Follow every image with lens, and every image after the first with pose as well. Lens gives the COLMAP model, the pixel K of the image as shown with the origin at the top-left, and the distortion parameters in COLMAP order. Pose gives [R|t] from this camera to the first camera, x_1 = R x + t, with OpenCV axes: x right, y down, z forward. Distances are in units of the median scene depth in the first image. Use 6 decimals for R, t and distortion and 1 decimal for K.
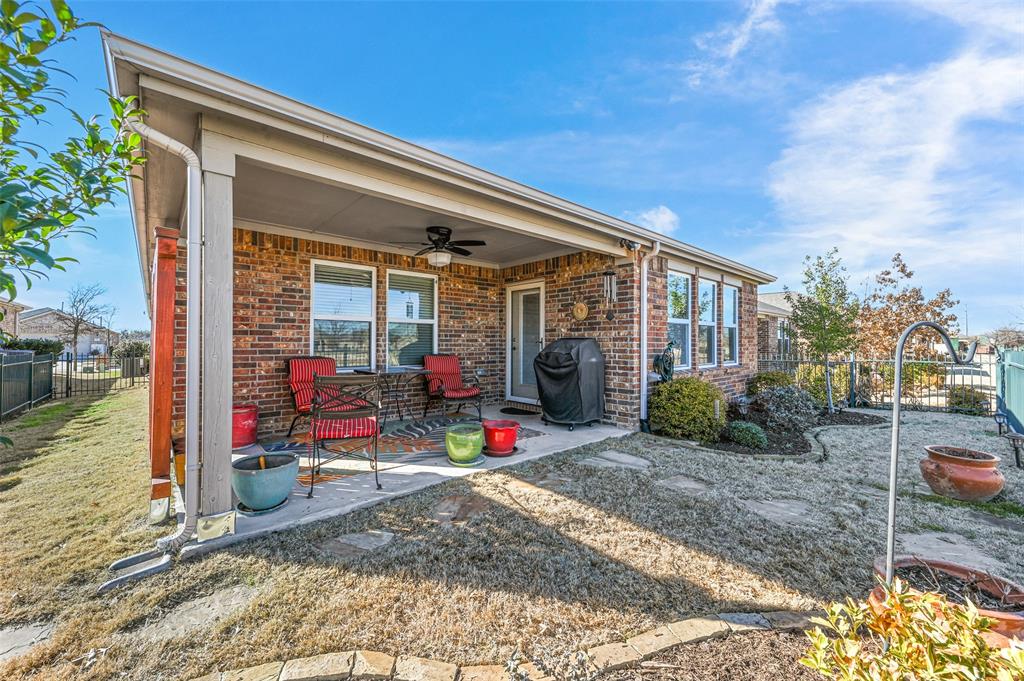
lens RADIAL K [[405.4, 0, 514.7], [0, 405.4, 340.8], [0, 0, 1]] dist [-0.002617, 0.000922]
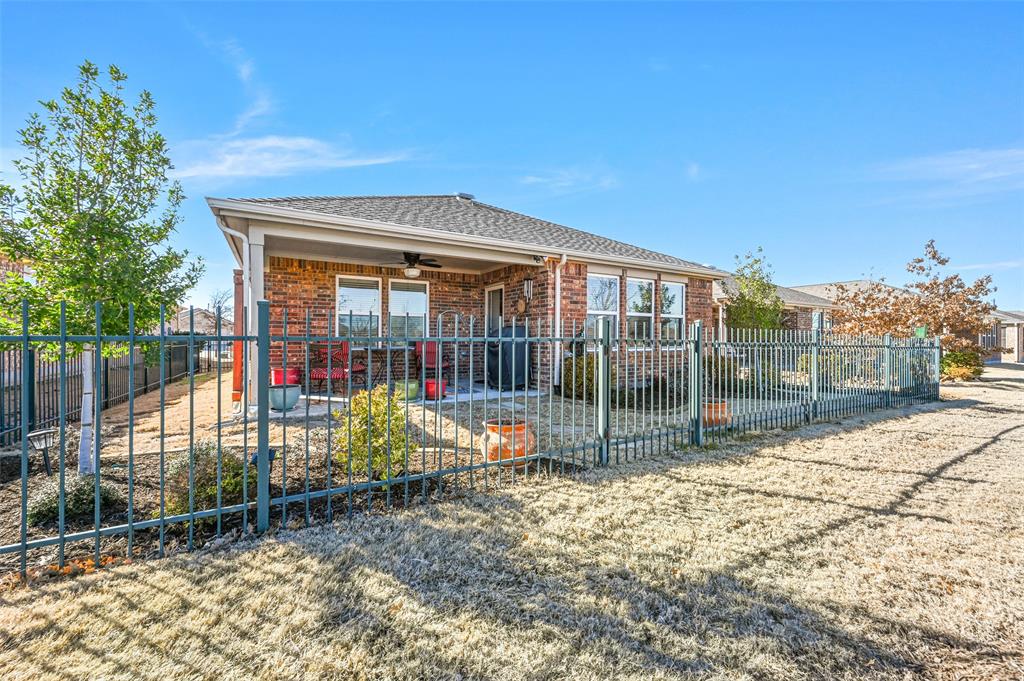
lens RADIAL K [[405.4, 0, 511.9], [0, 405.4, 339.9], [0, 0, 1]] dist [-0.002617, 0.000922]
pose [[0.980056, 0.001922, -0.198713, 0.423070], [0.000239, 0.999941, 0.010850, 0.025421], [0.198722, -0.010681, 0.979998, -0.343492]]
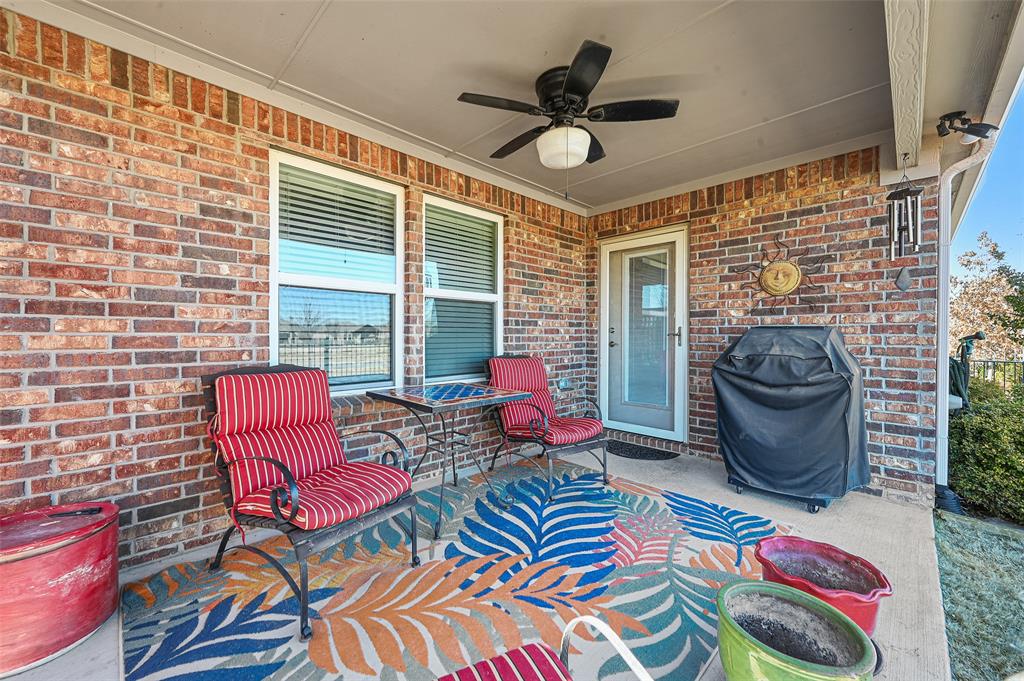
lens RADIAL K [[405.4, 0, 514.4], [0, 405.4, 340.3], [0, 0, 1]] dist [-0.002617, 0.000922]
pose [[0.998377, 0.000489, 0.056954, -0.243995], [-0.001580, 0.999816, 0.019121, 0.001725], [-0.056935, -0.019179, 0.998194, 0.502954]]
